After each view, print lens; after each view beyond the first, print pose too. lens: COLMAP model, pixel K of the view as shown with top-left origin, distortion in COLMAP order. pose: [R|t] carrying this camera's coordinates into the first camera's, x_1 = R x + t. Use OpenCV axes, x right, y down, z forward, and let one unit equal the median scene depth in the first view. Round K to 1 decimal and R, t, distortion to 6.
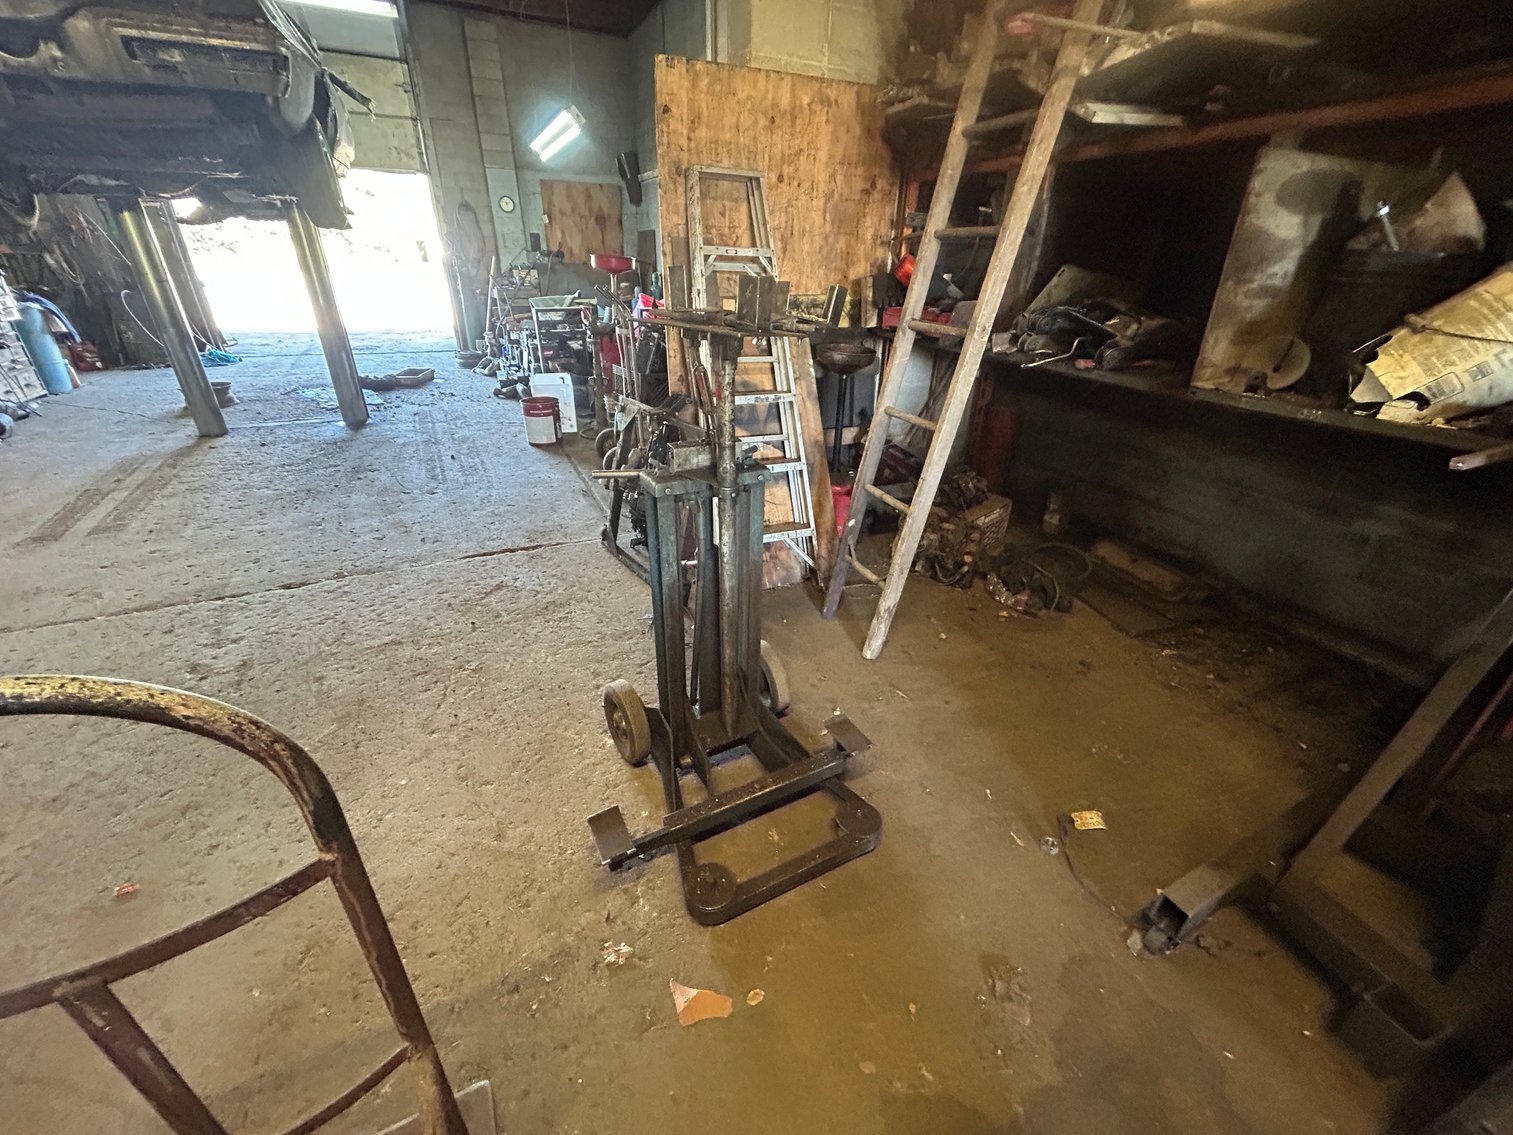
lens RADIAL K [[604.6, 0, 757.4], [0, 604.6, 561.8], [0, 0, 1]] dist [0.000411, -0.000096]
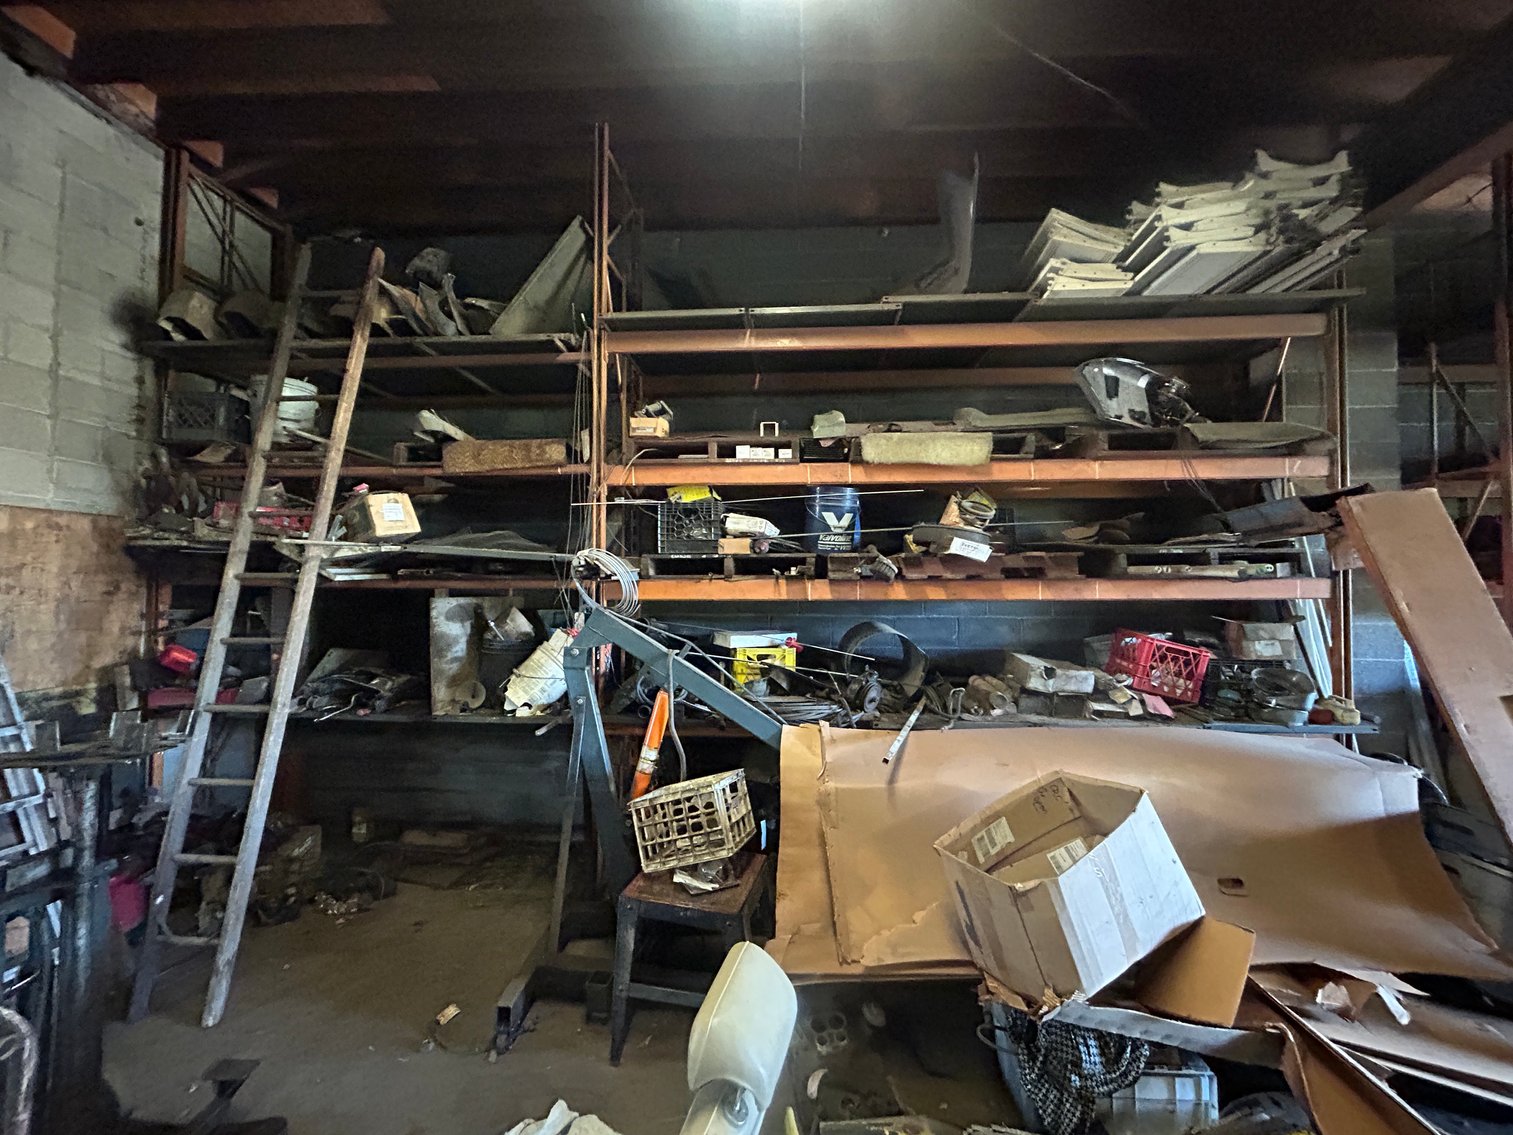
lens RADIAL K [[604.6, 0, 751.3], [0, 604.6, 565.3], [0, 0, 1]] dist [0.000411, -0.000096]
pose [[0.474848, 0.016221, 0.879918, -0.291962], [0.398687, 0.887385, -0.231510, 0.072141], [-0.784582, 0.460744, 0.414906, -0.485825]]
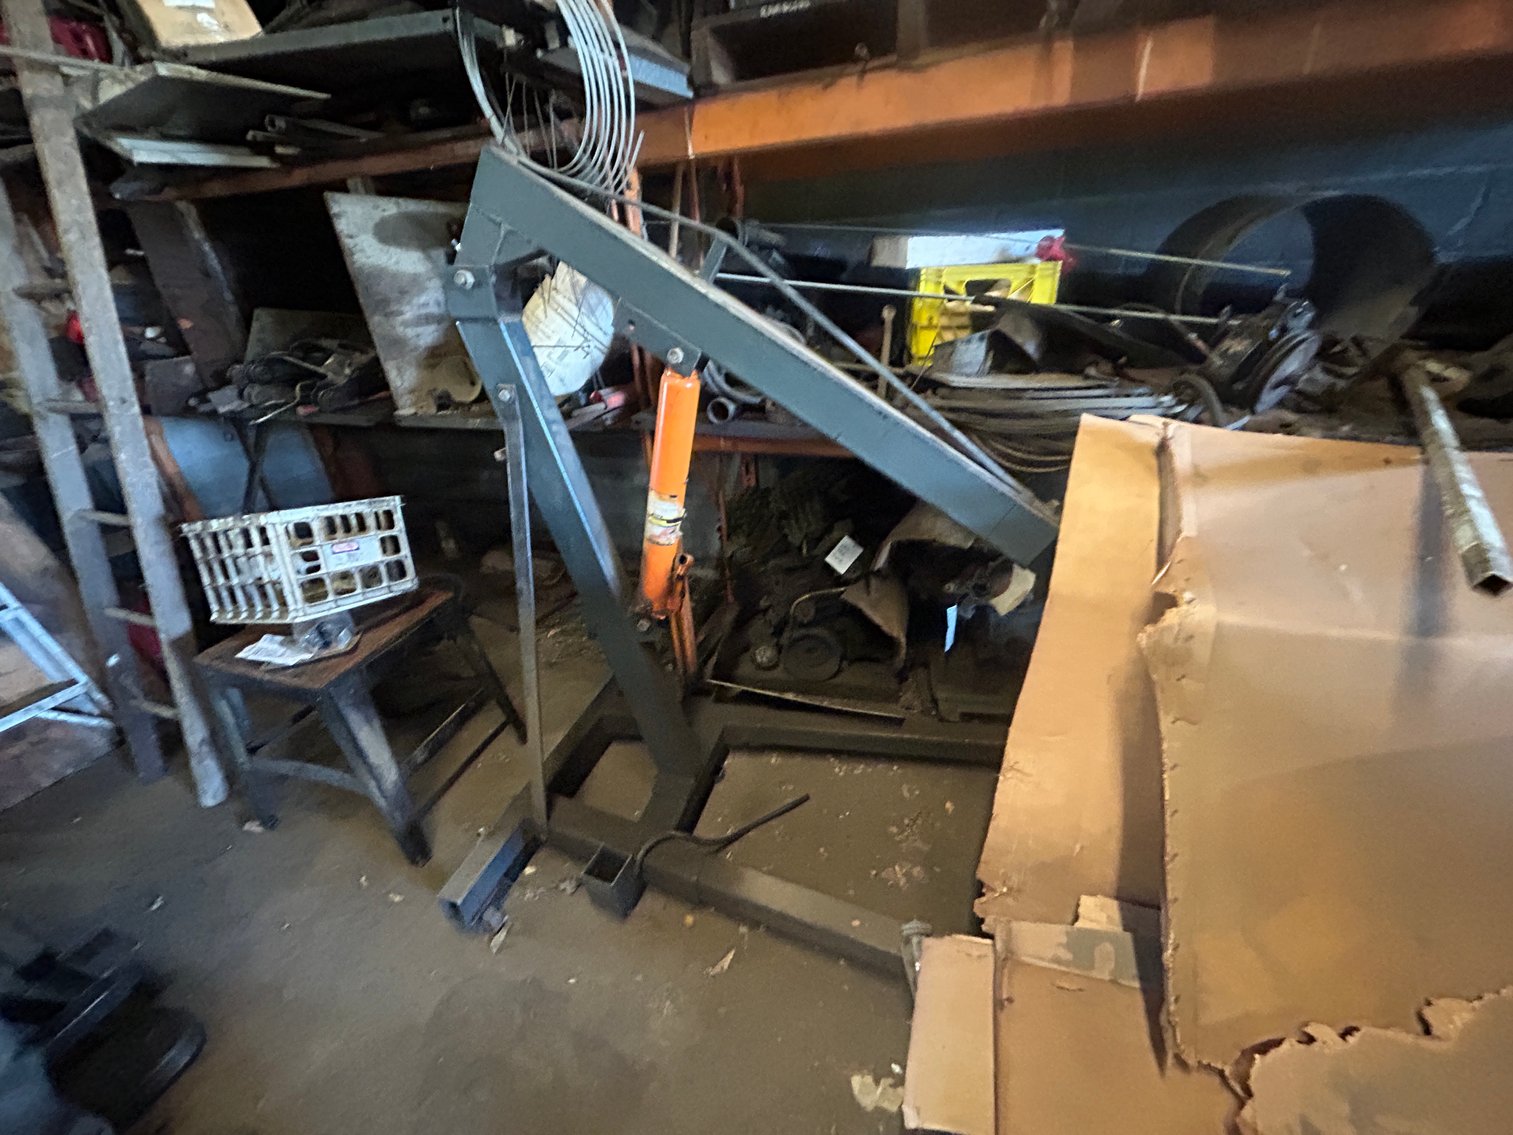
lens RADIAL K [[604.6, 0, 757.8], [0, 604.6, 562.5], [0, 0, 1]] dist [0.000411, -0.000096]
pose [[0.696990, -0.371744, 0.613198, 0.321676], [0.382579, 0.916034, 0.120477, 0.044783], [-0.606497, 0.150625, 0.780688, -0.124276]]
